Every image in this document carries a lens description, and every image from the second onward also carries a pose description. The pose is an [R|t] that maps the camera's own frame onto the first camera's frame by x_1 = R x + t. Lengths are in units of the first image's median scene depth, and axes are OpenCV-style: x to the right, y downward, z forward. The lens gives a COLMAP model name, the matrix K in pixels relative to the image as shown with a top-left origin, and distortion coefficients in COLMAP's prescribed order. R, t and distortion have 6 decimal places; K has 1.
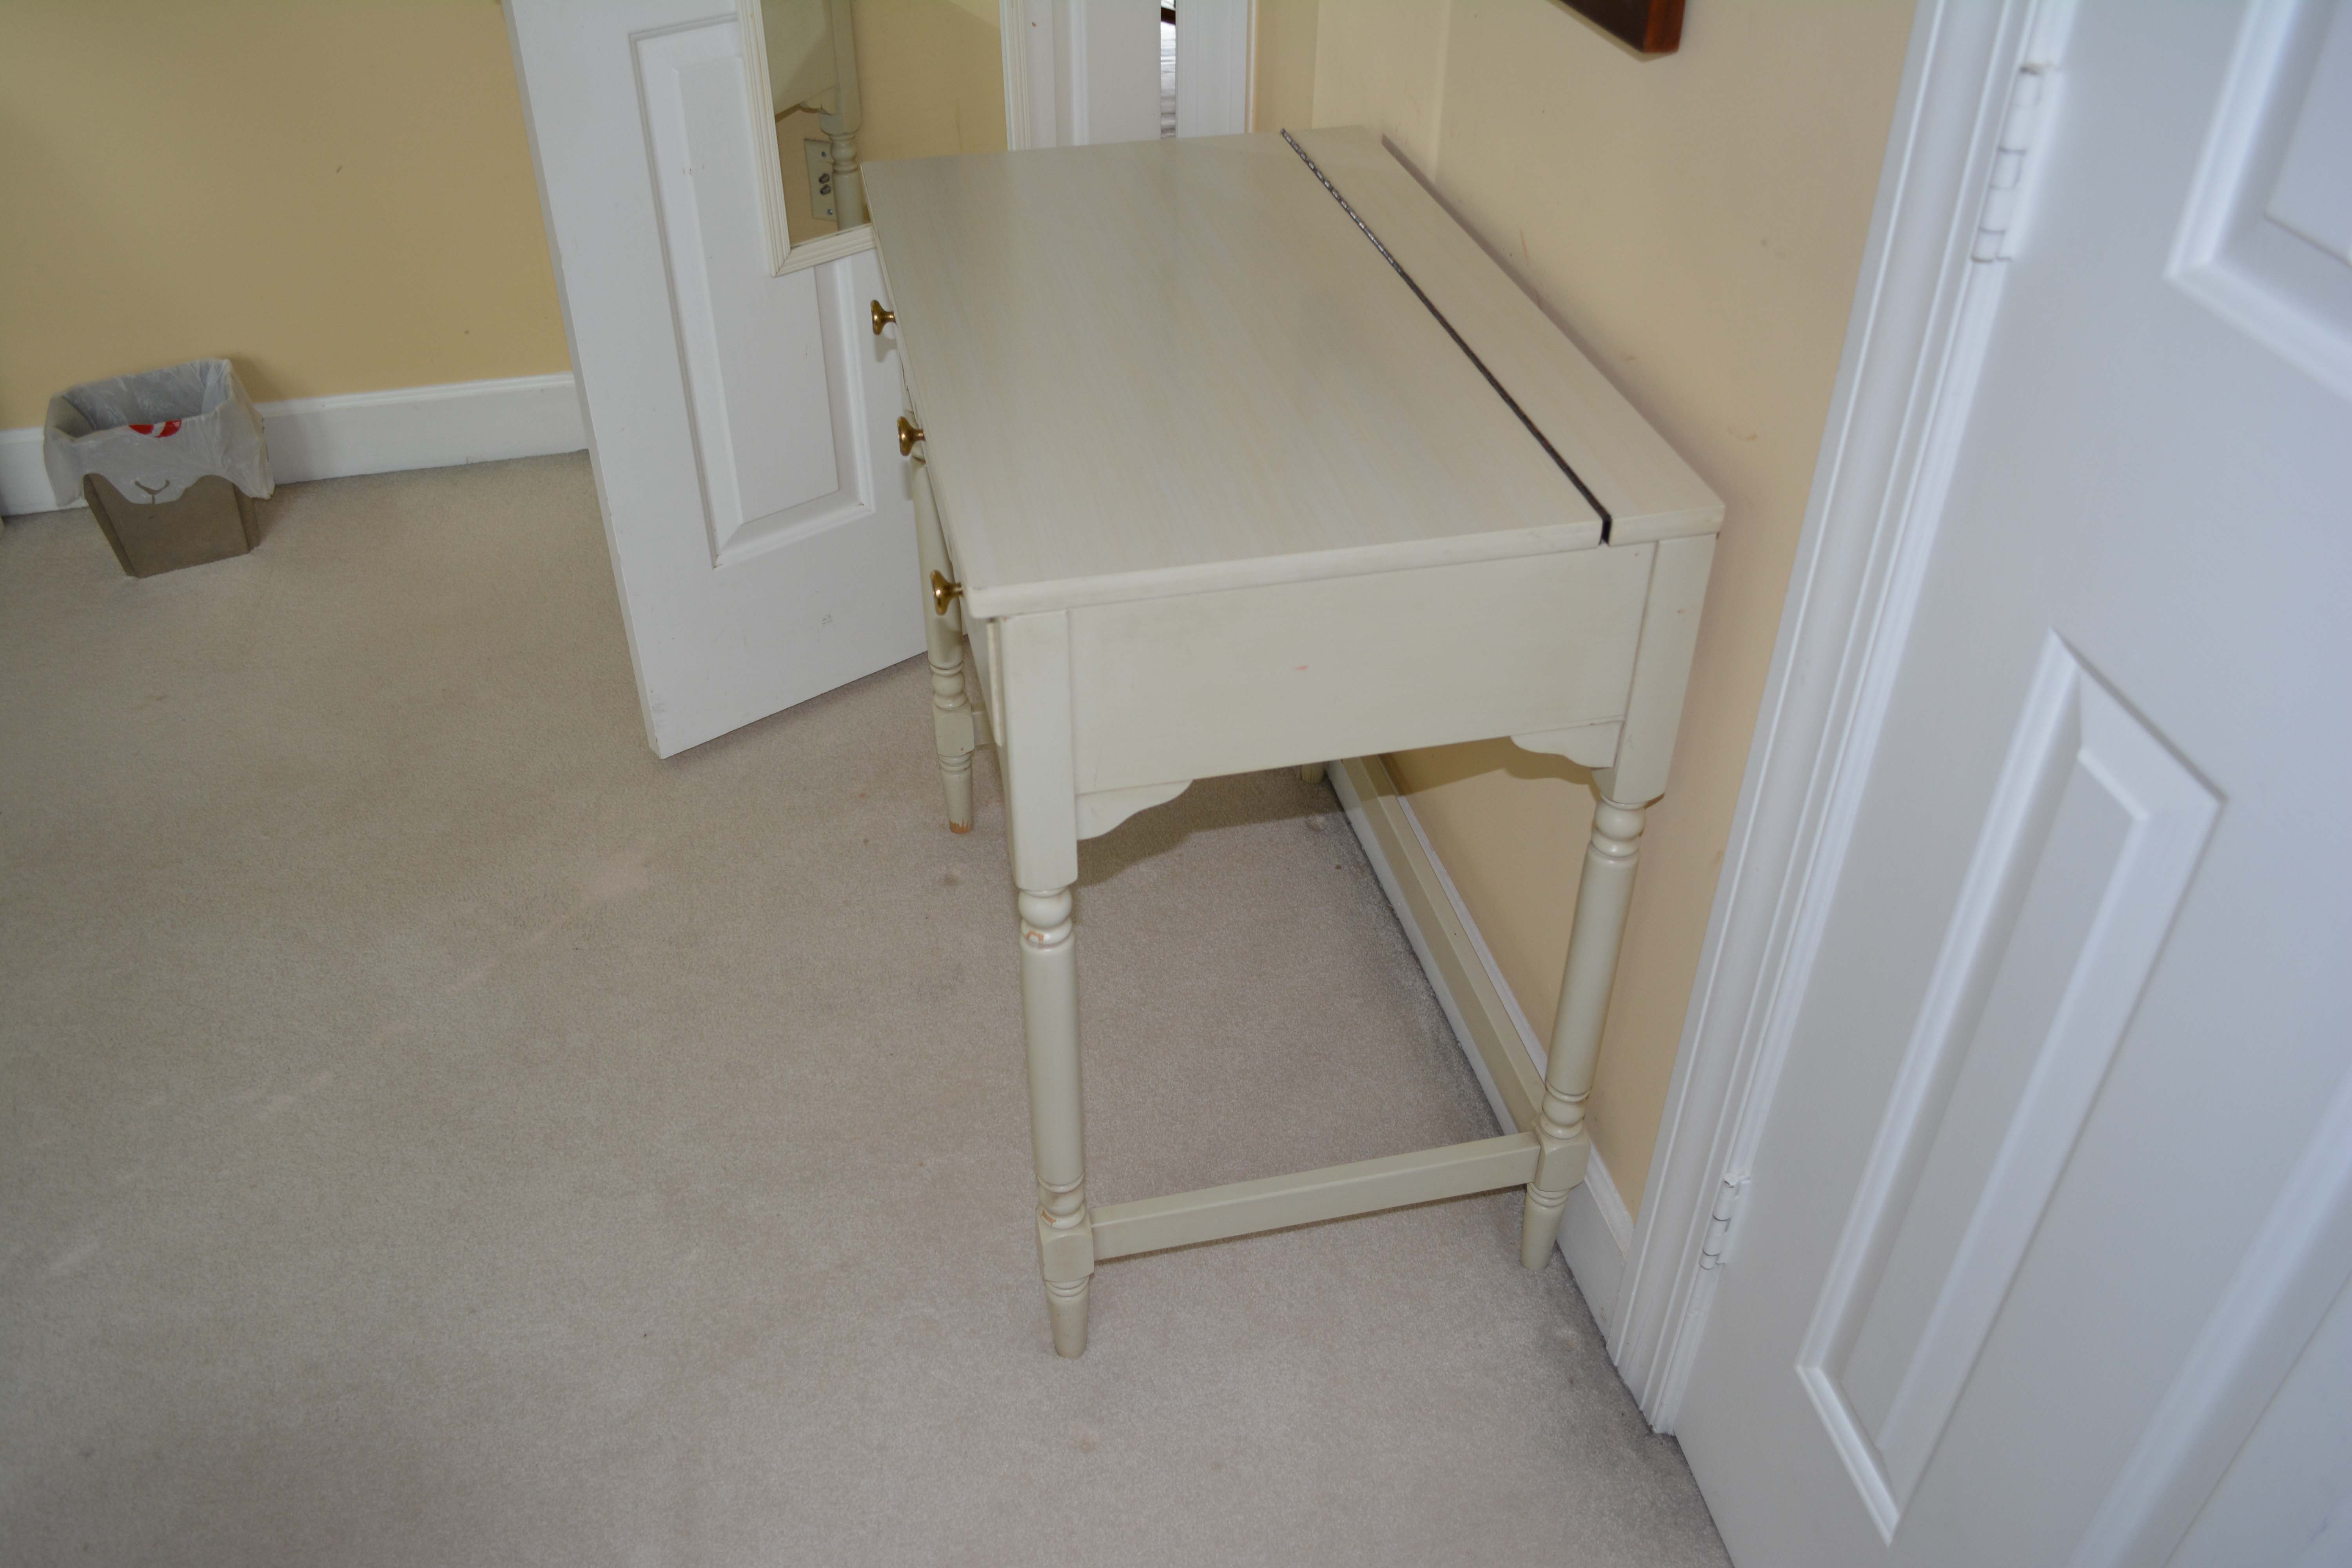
lens RADIAL K [[1848.1, 0, 1170.2], [0, 1848.1, 794.5], [0, 0, 1]] dist [-0.078051, 0.008627]
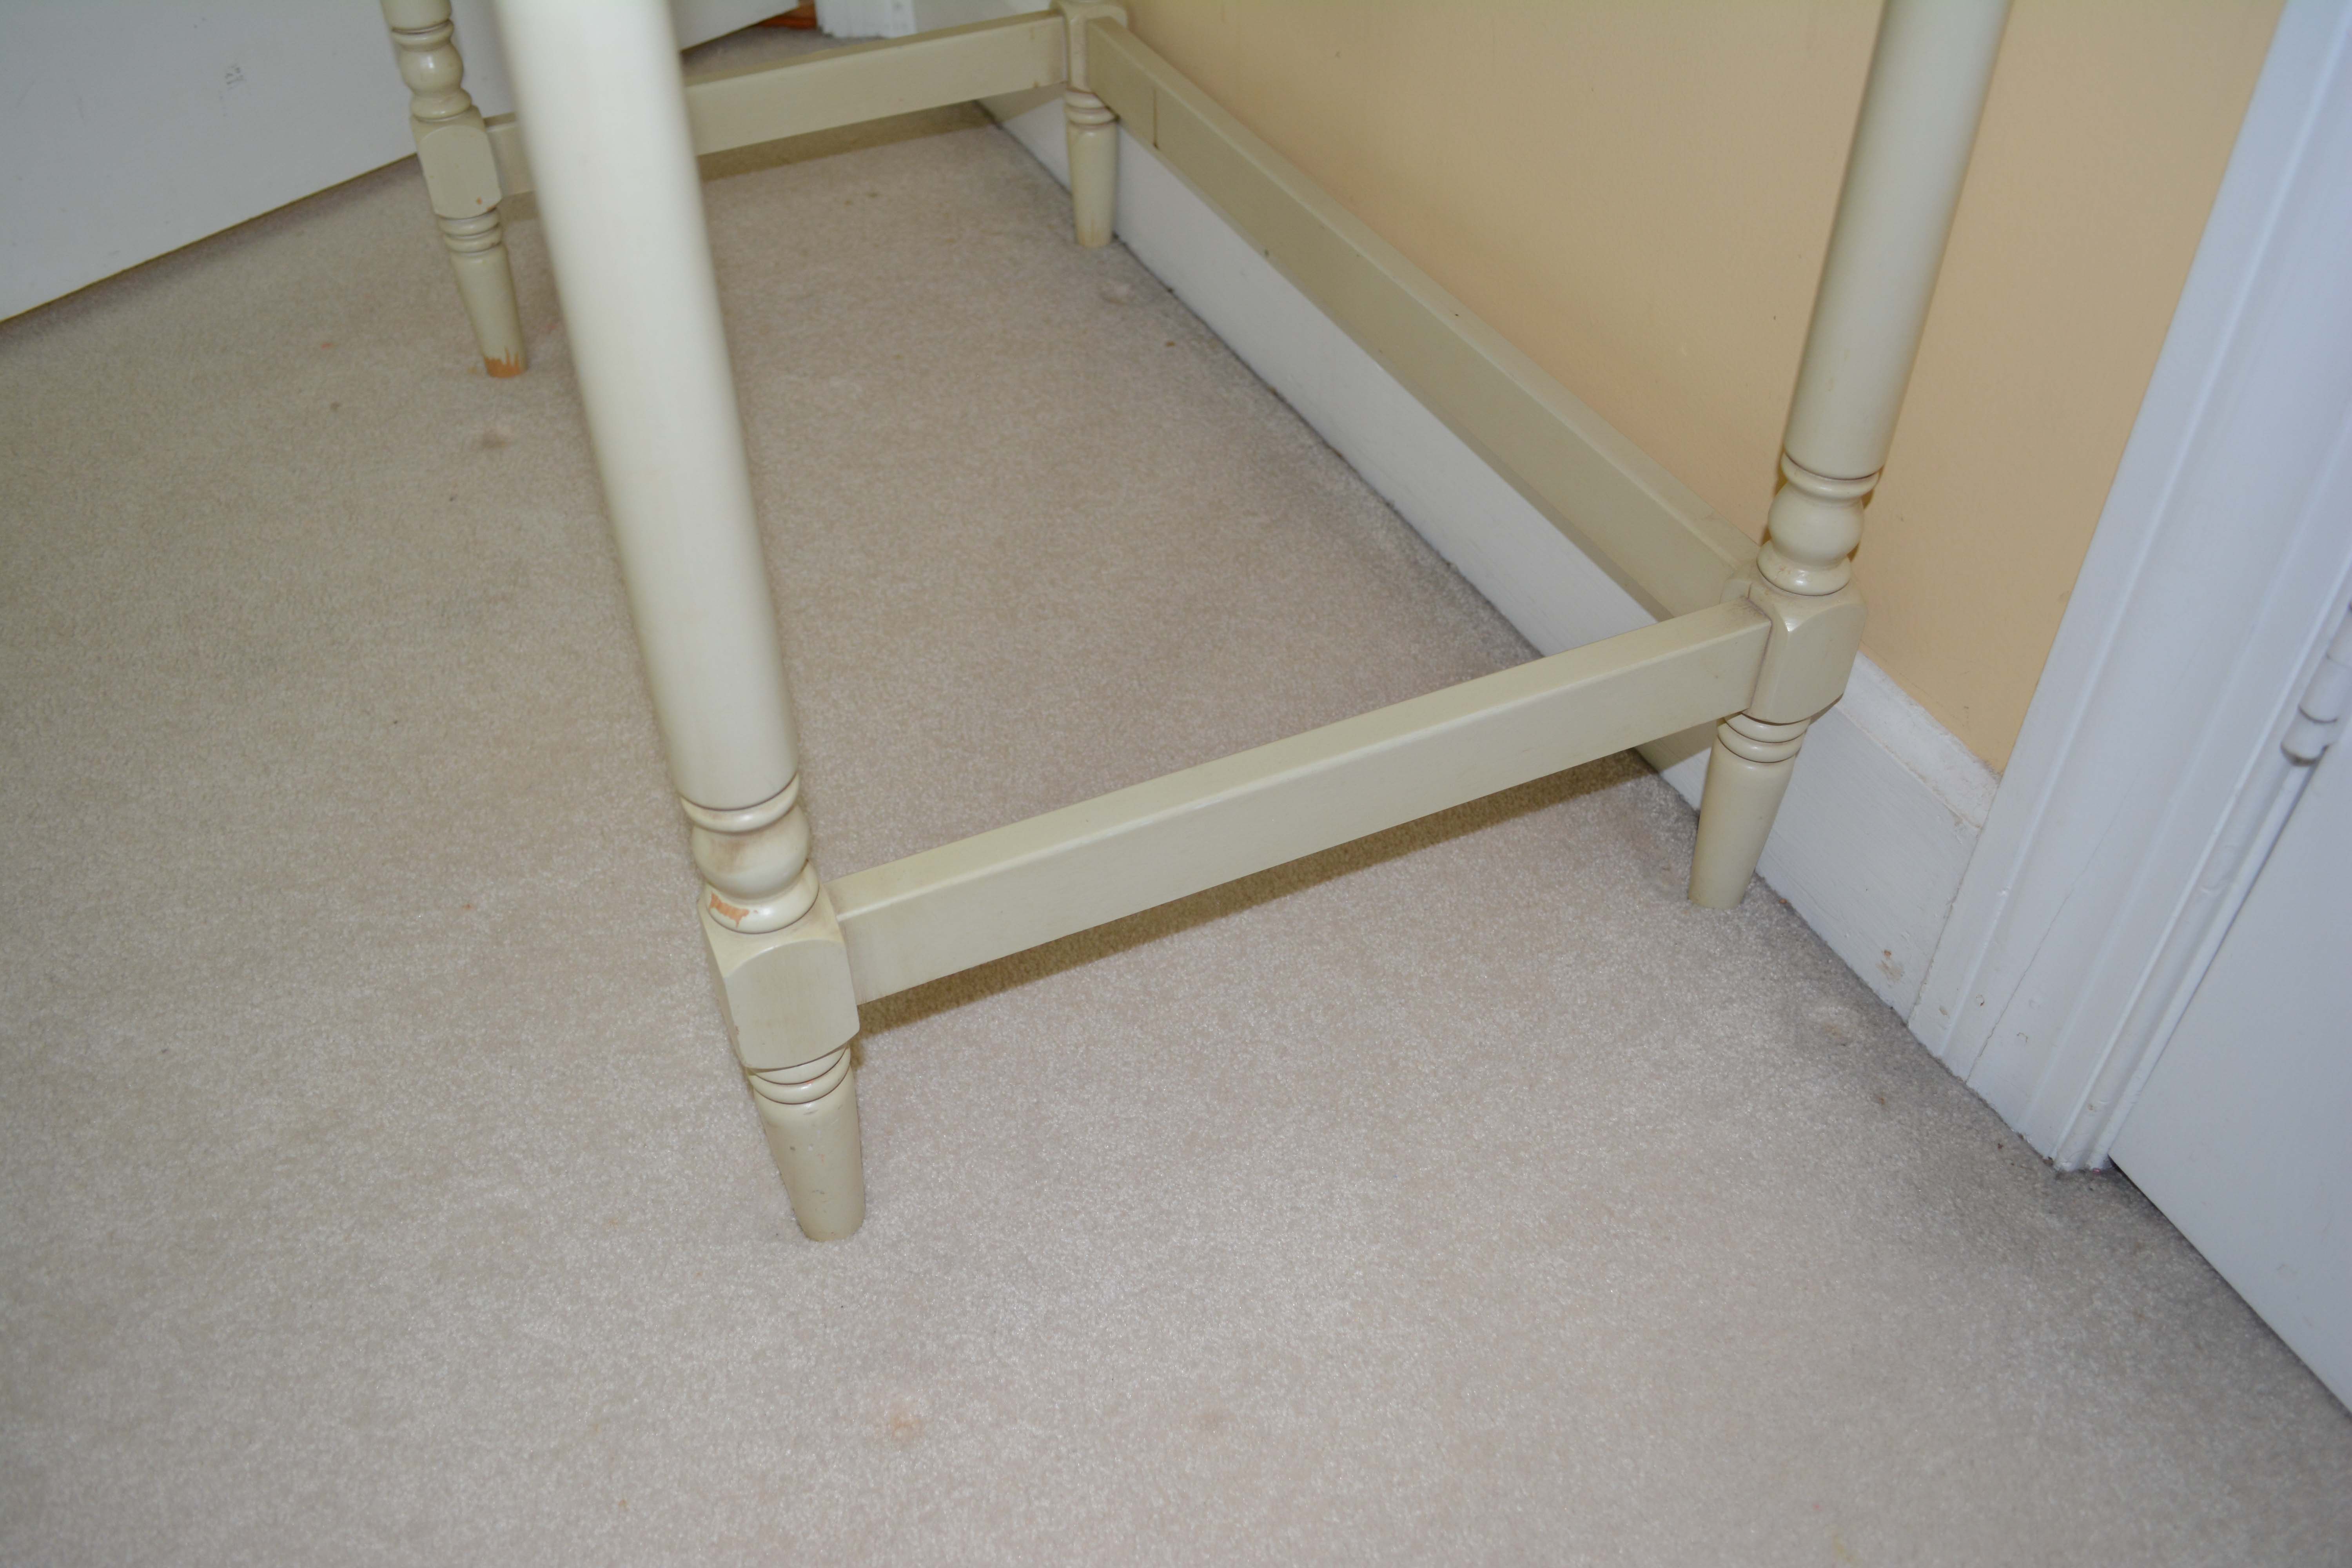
lens RADIAL K [[1848.1, 0, 1170.2], [0, 1848.1, 794.5], [0, 0, 1]] dist [-0.078051, 0.008627]
pose [[0.976532, -0.144504, 0.159702, -0.029720], [0.131529, 0.987301, 0.089084, 0.166950], [-0.170547, -0.065987, 0.983138, 0.541086]]
